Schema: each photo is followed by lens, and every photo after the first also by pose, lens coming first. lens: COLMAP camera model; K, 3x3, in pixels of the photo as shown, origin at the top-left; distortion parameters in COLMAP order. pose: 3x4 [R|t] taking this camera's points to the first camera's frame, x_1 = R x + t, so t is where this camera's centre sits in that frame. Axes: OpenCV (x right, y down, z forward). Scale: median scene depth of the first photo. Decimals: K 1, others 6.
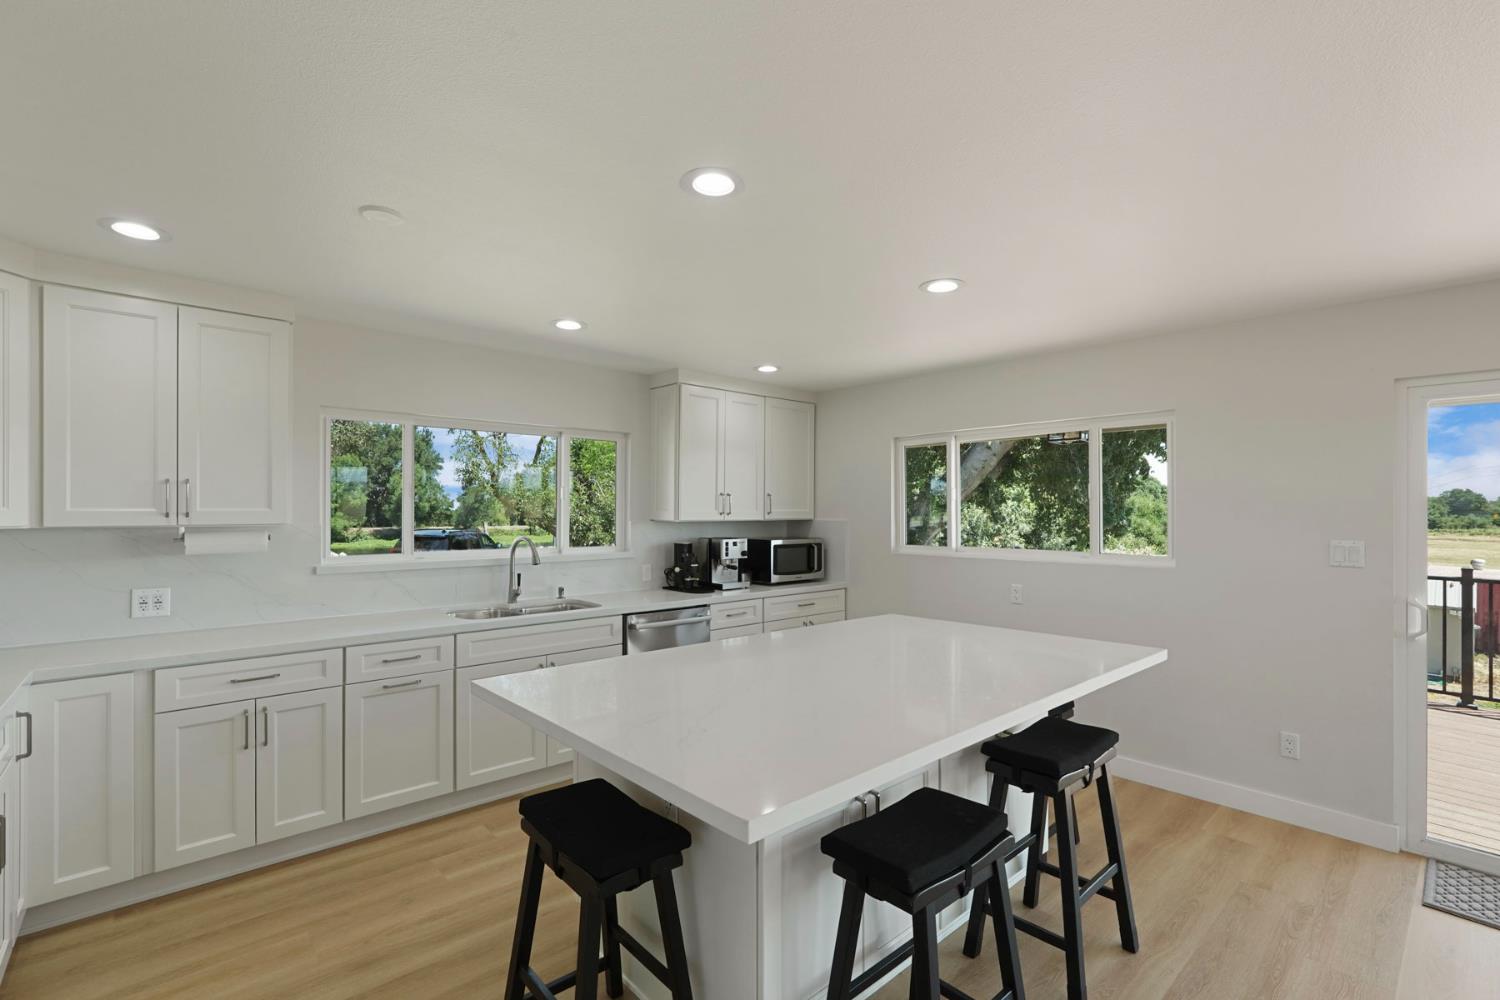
lens RADIAL K [[669.8, 0, 755.0], [0, 669.8, 509.1], [0, 0, 1]] dist [-0.001560, 0.000909]
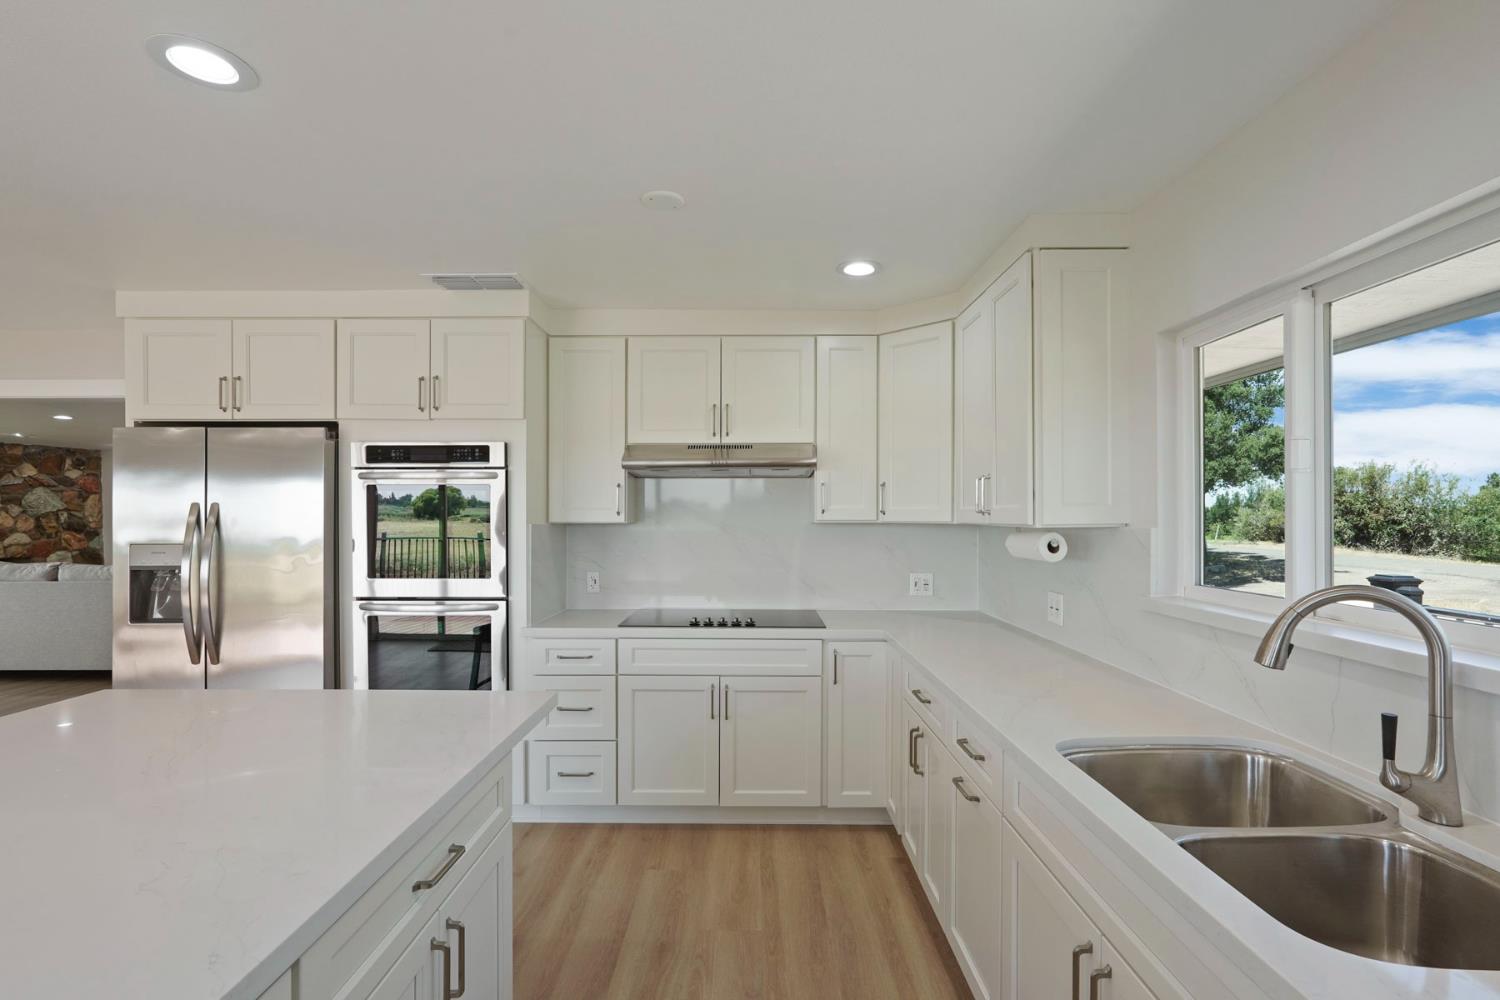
lens RADIAL K [[657.7, 0, 746.8], [0, 657.7, 526.2], [0, 0, 1]] dist [0.002062, 0.001128]
pose [[-0.680679, 0.011368, -0.732493, 0.028074], [0.000950, 0.999892, 0.014636, 0.007976], [0.732581, 0.009267, -0.680617, 0.806812]]
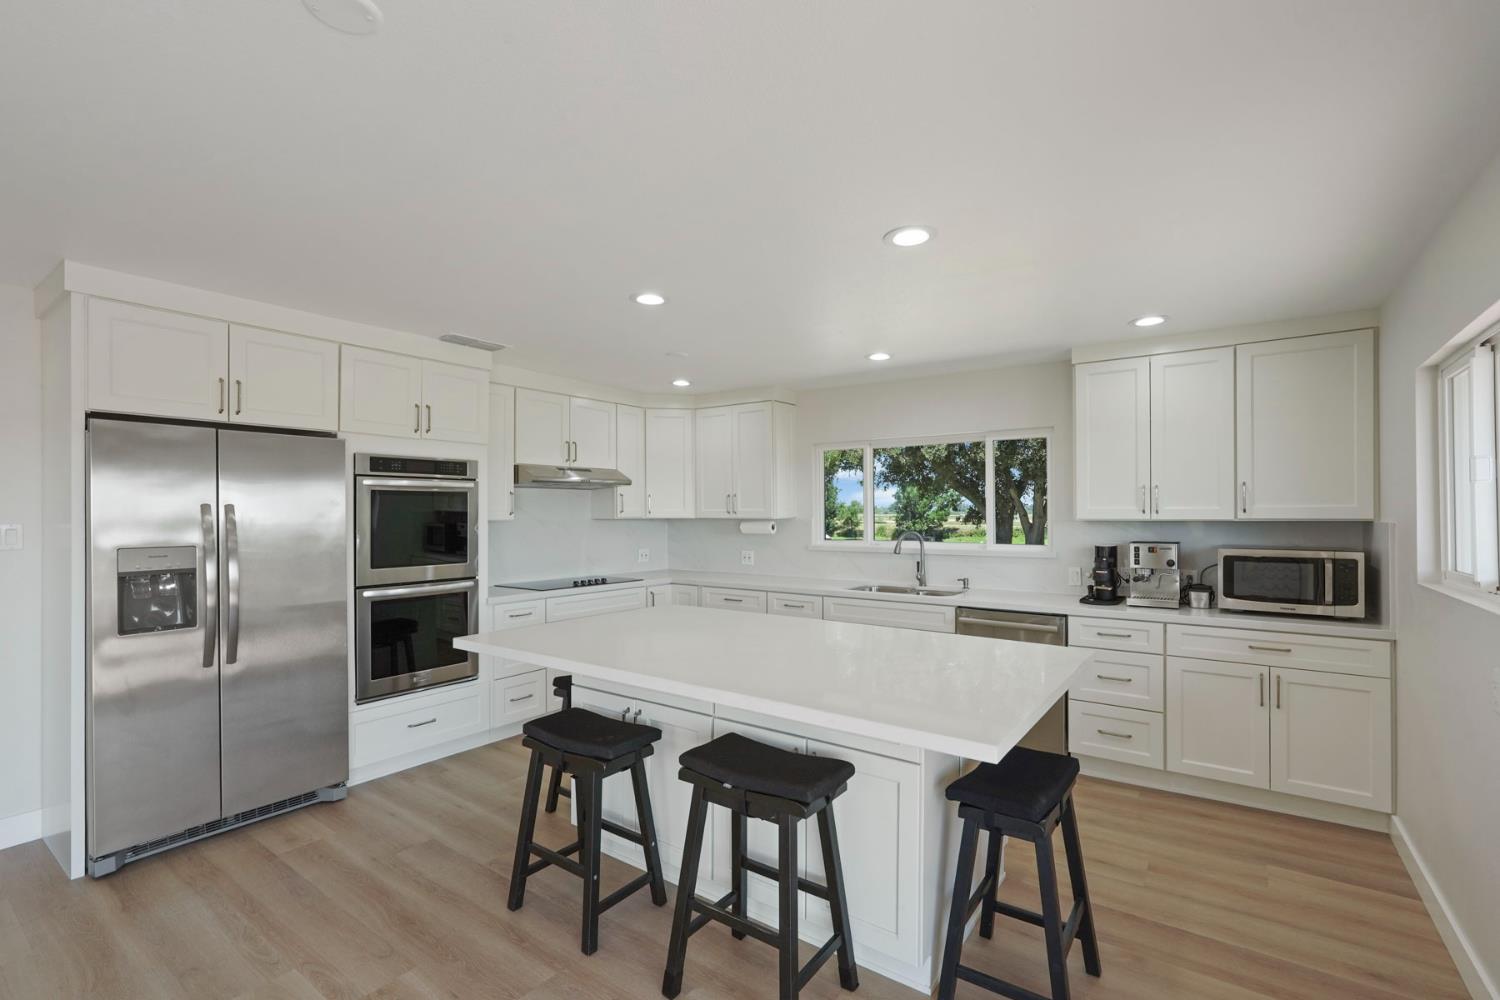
lens RADIAL K [[665.1, 0, 754.3], [0, 665.1, 507.2], [0, 0, 1]] dist [-0.010896, 0.000674]
pose [[0.208263, -0.009957, -0.978022, 0.625729], [0.005798, 0.999943, -0.008945, 0.006349], [0.978056, -0.003807, 0.208309, 0.384169]]
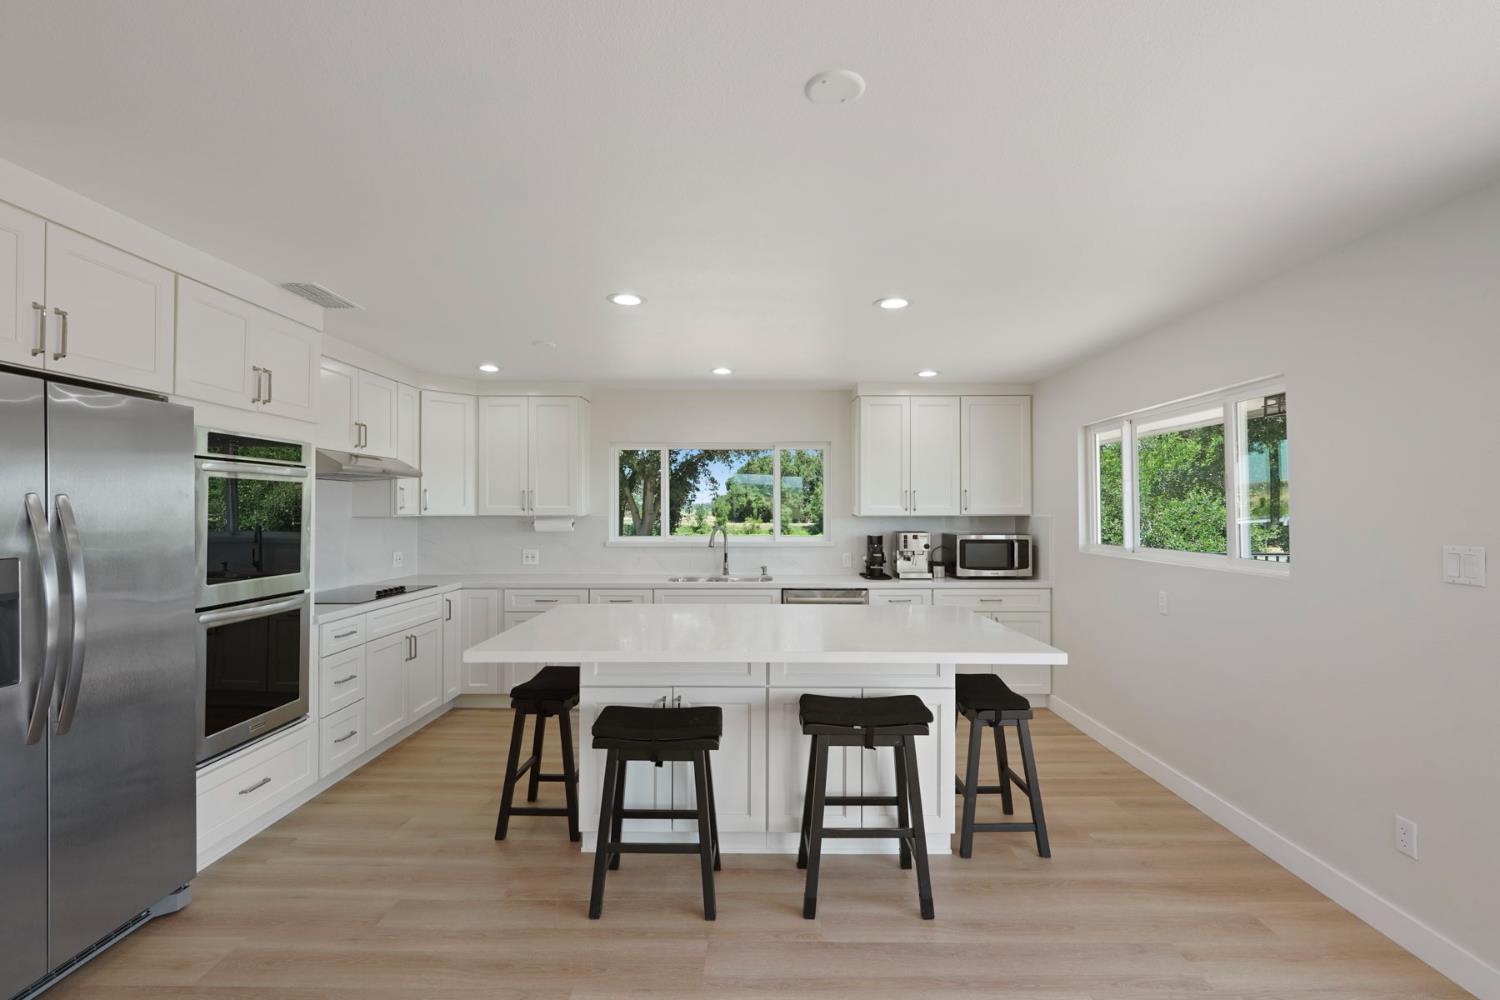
lens RADIAL K [[688.1, 0, 756.8], [0, 688.1, 499.9], [0, 0, 1]] dist [-0.004038, -0.000321]
pose [[0.740874, -0.010932, -0.671555, 0.523962], [0.003197, 0.999914, -0.012751, 0.004913], [0.671637, 0.007300, 0.740845, 0.006252]]
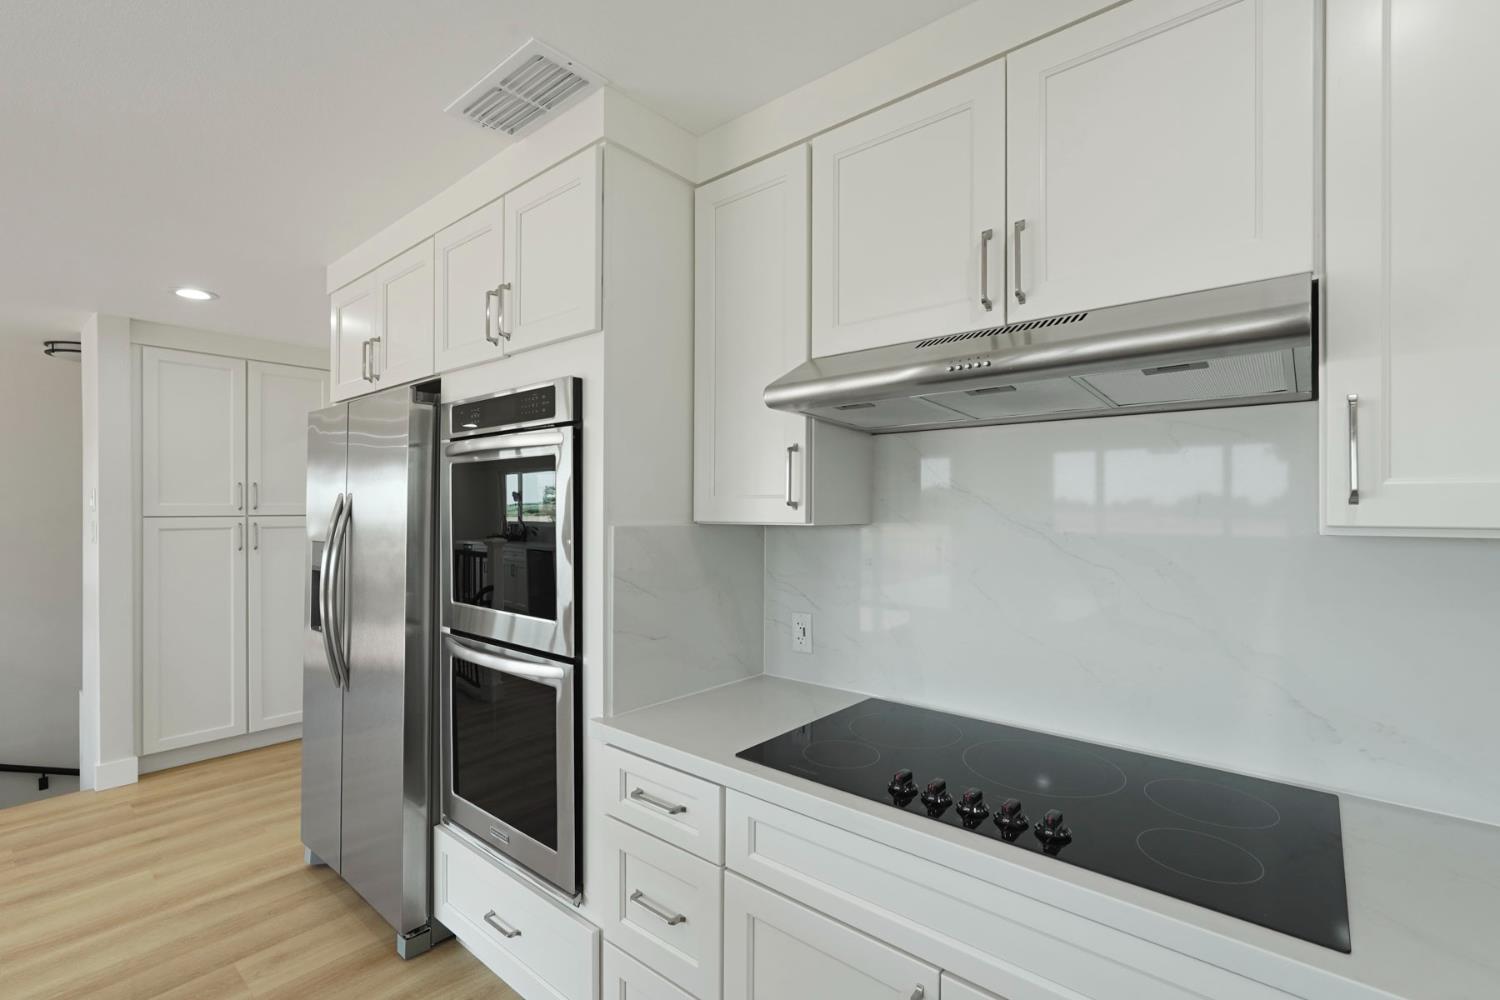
lens RADIAL K [[669.8, 0, 755.0], [0, 669.8, 509.1], [0, 0, 1]] dist [-0.001560, 0.000909]
pose [[-0.991167, -0.002997, -0.132583, -0.320251], [-0.002629, 0.999992, -0.002951, 0.007332], [0.132590, -0.002577, -0.991168, 0.575807]]
